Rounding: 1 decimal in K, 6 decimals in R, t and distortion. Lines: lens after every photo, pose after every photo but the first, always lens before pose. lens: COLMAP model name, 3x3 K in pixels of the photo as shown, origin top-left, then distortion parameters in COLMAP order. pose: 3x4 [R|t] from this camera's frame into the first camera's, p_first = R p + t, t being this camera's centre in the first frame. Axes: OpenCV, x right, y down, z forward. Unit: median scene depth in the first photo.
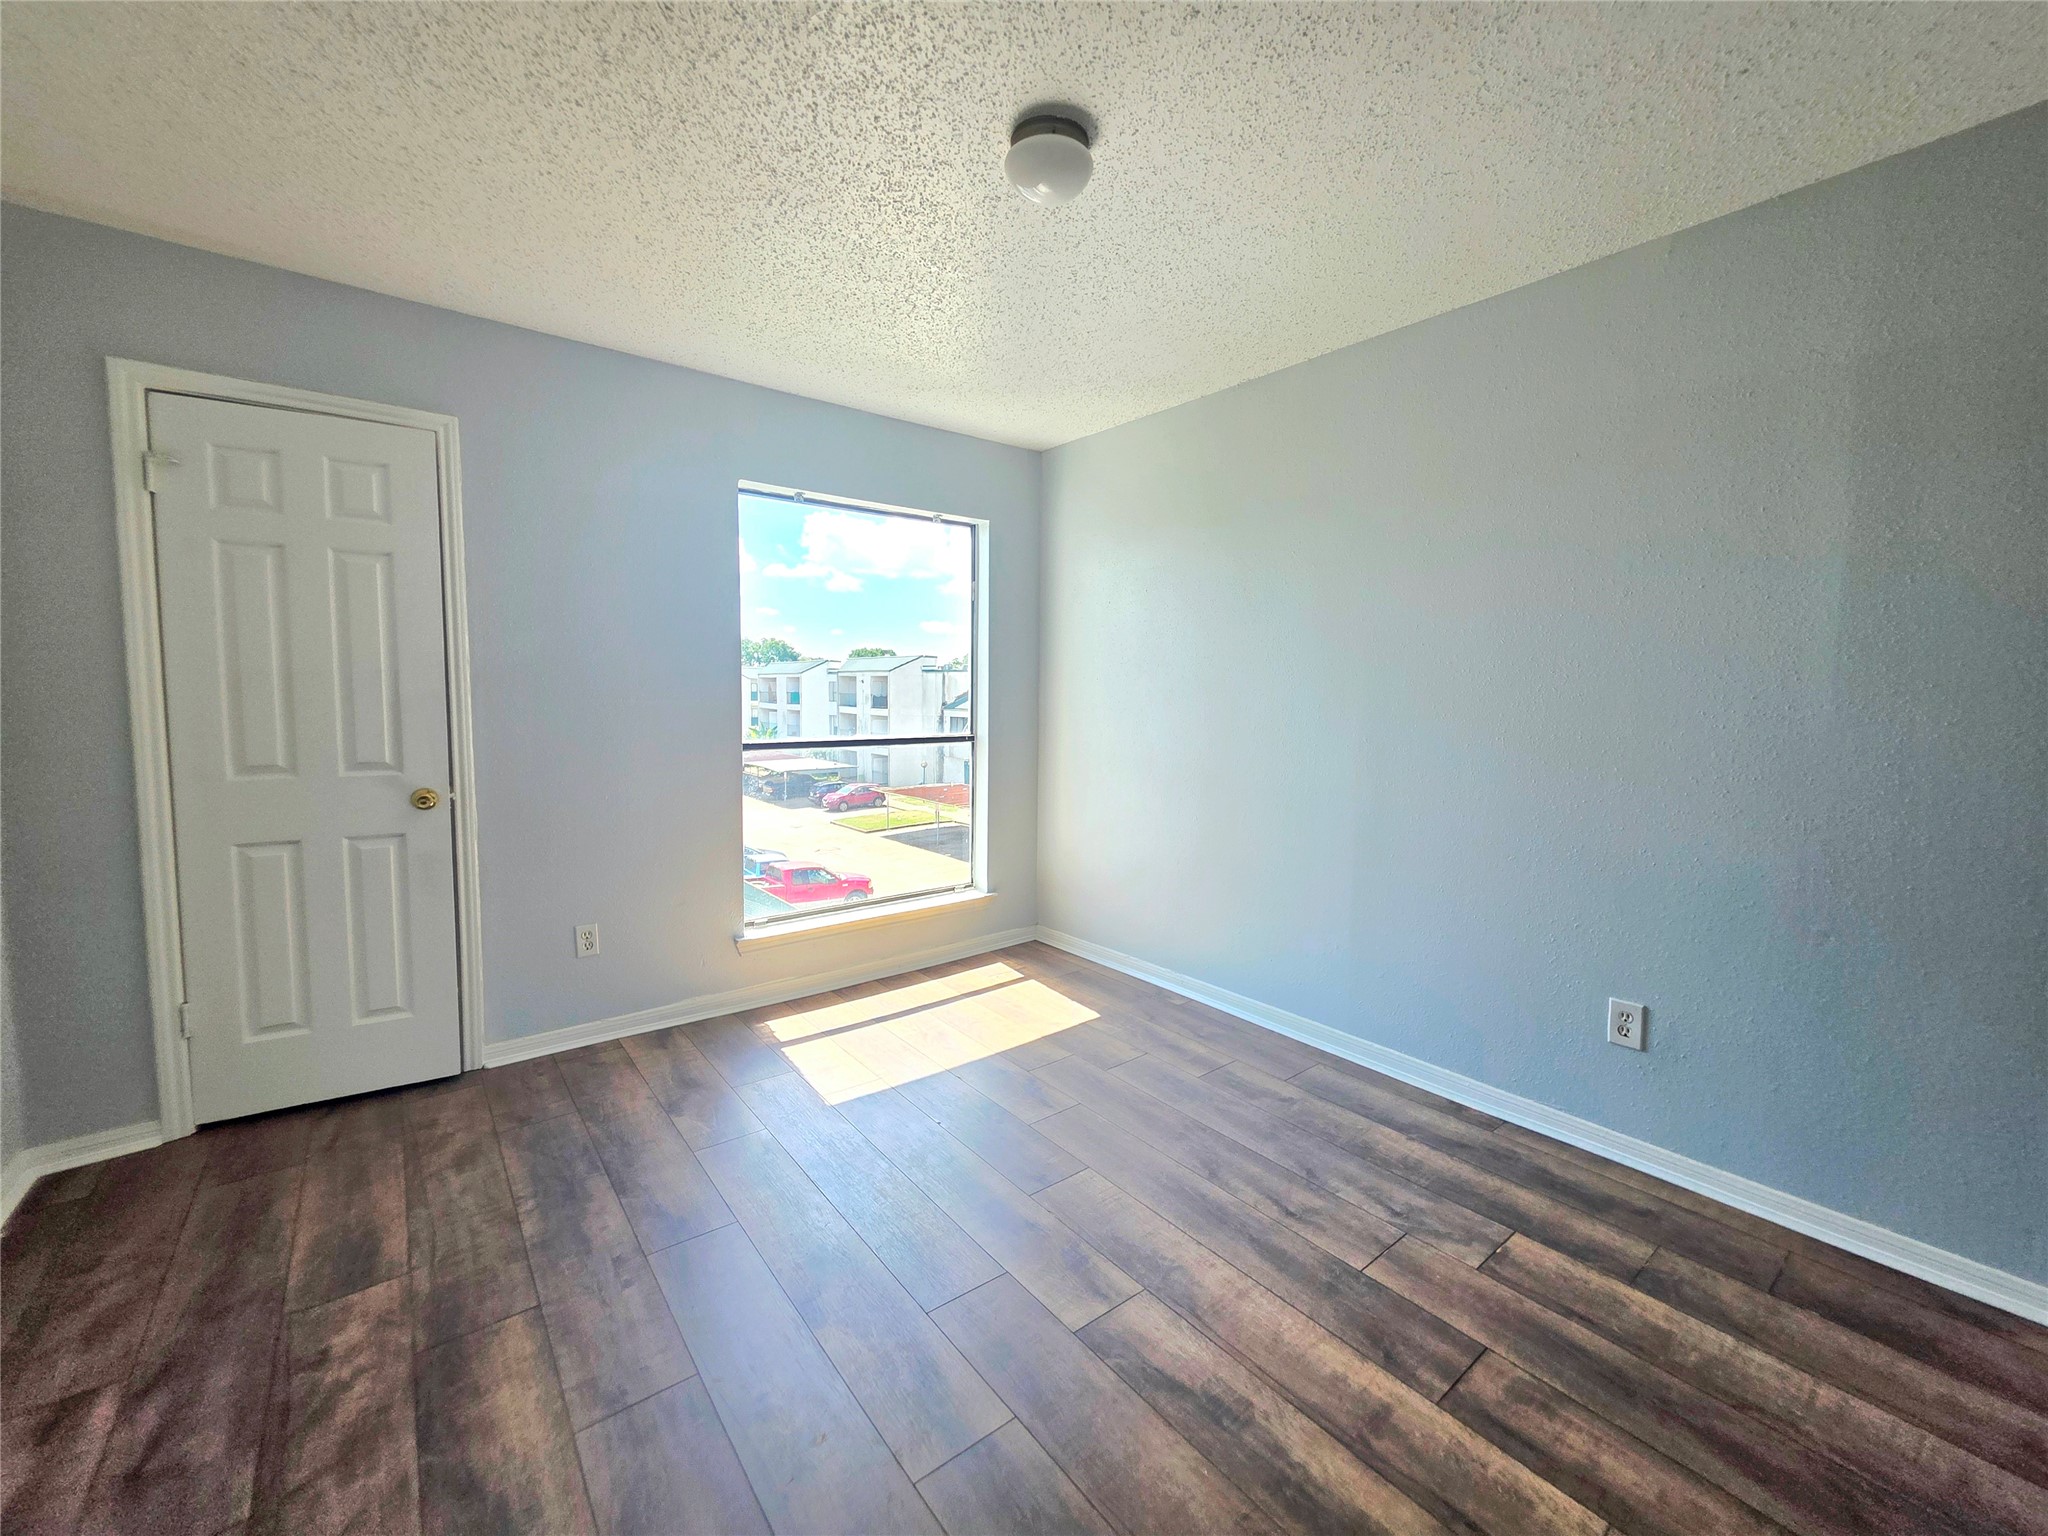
lens RADIAL K [[823.7, 0, 1041.1], [0, 823.7, 753.6], [0, 0, 1]] dist [0.003929, 0.000160]
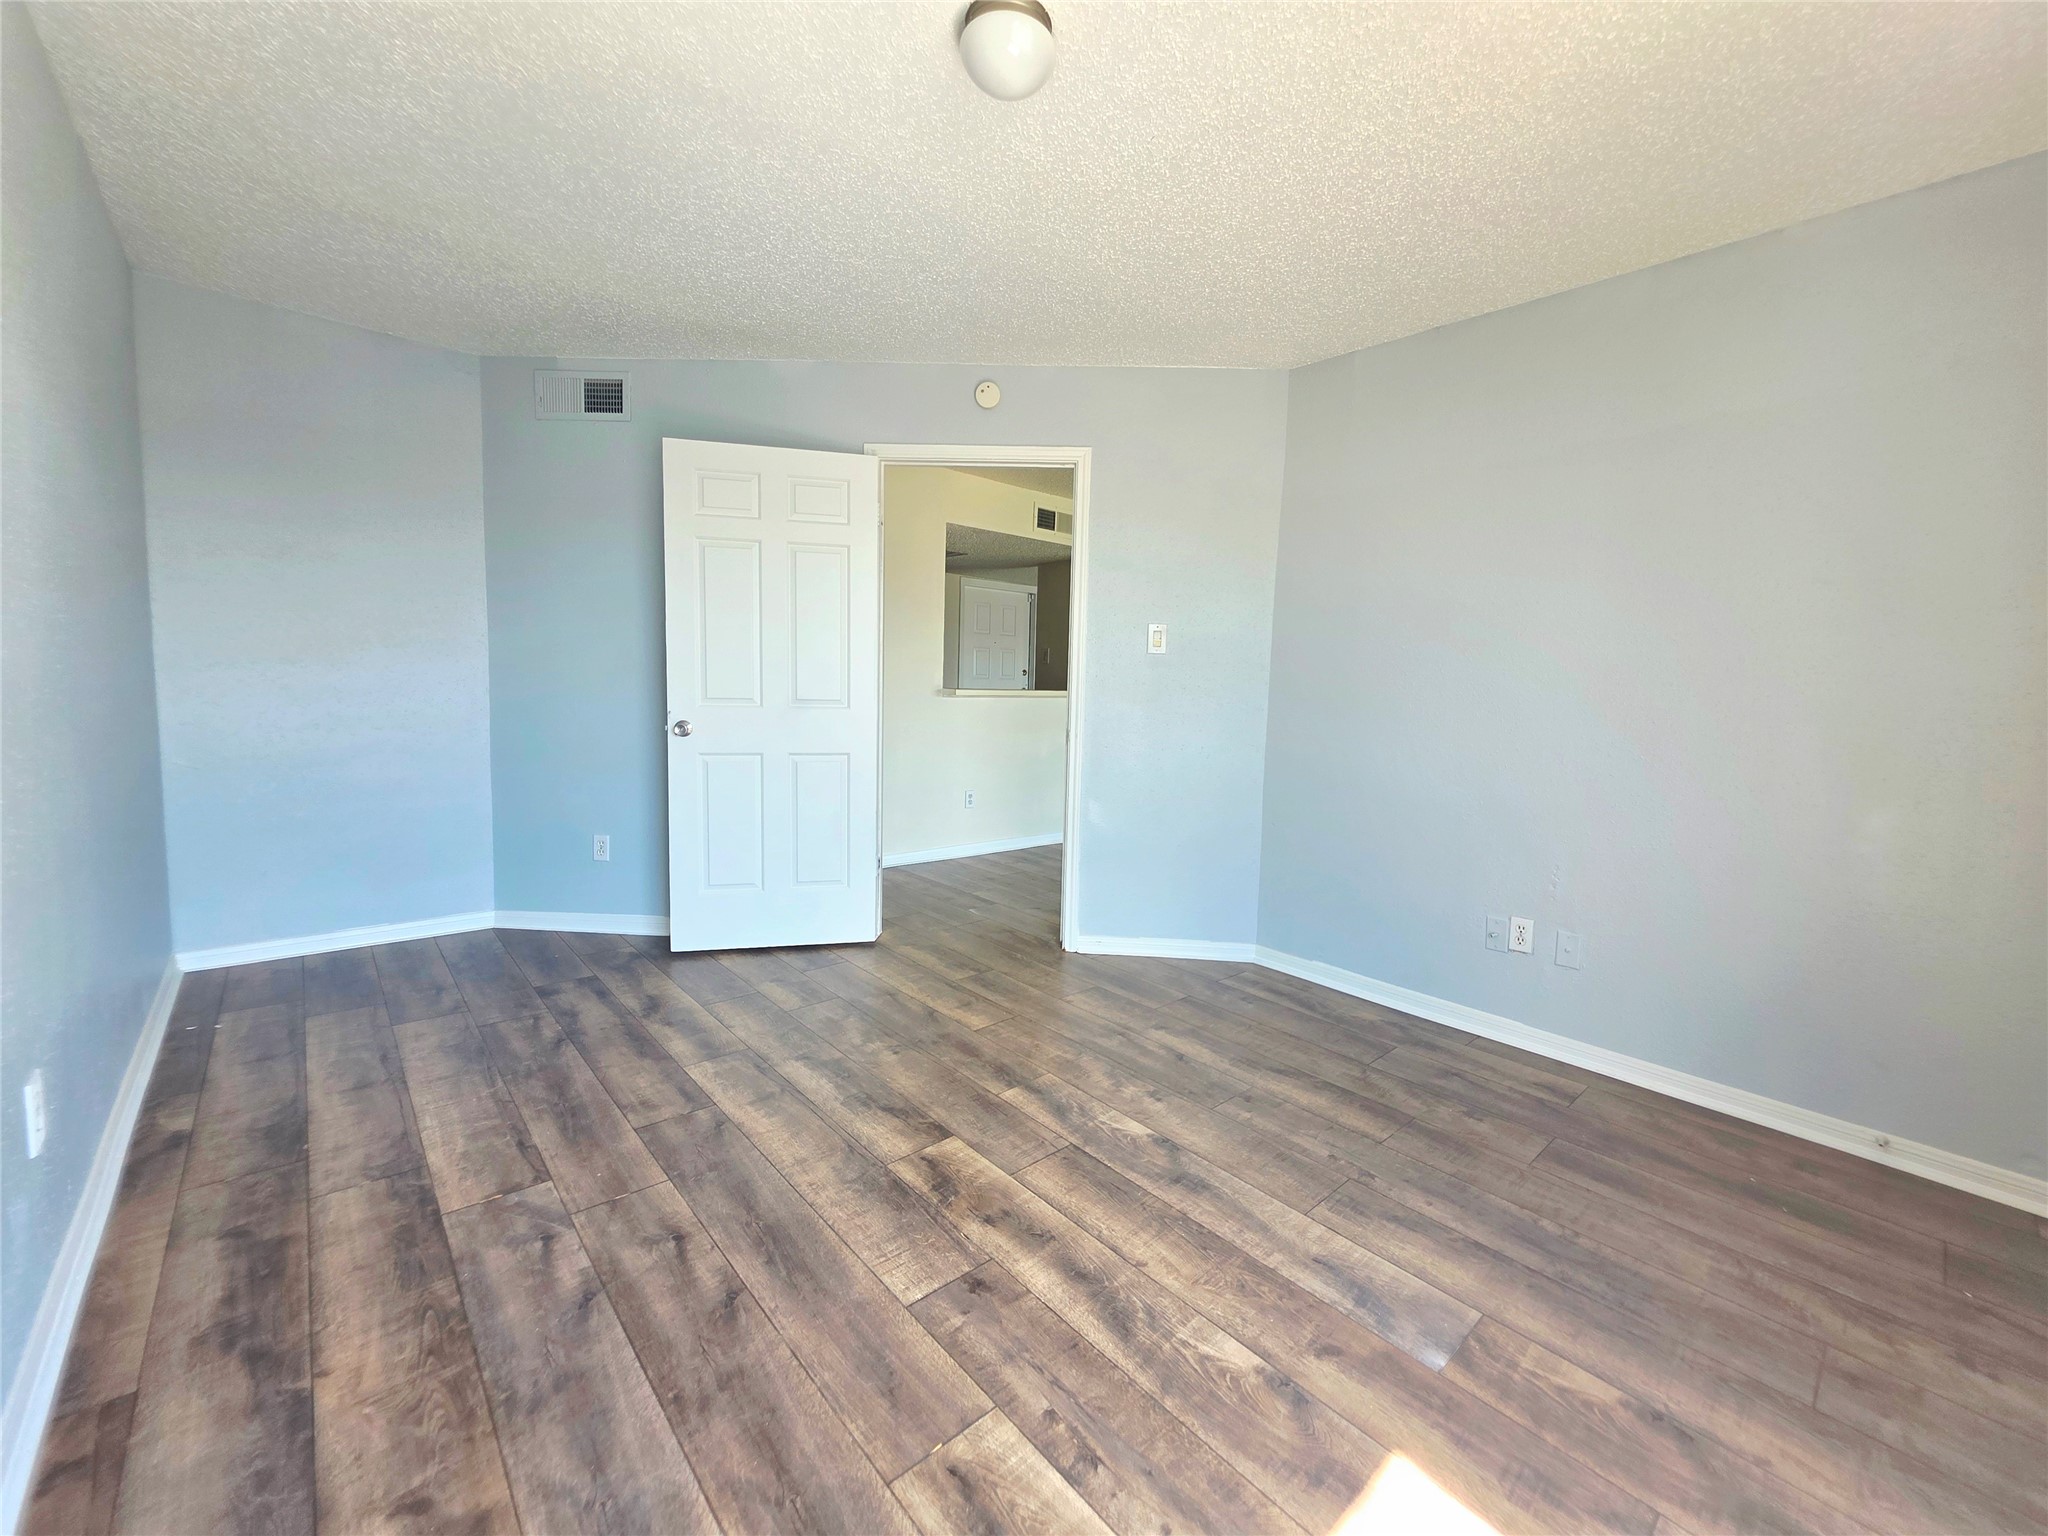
lens RADIAL K [[823.7, 0, 1041.1], [0, 823.7, 753.6], [0, 0, 1]] dist [0.003929, 0.000160]
pose [[-0.997264, -0.035379, -0.064902, 0.008081], [-0.045518, 0.985729, 0.162072, -0.086307], [0.058242, 0.164582, -0.984642, 1.910624]]
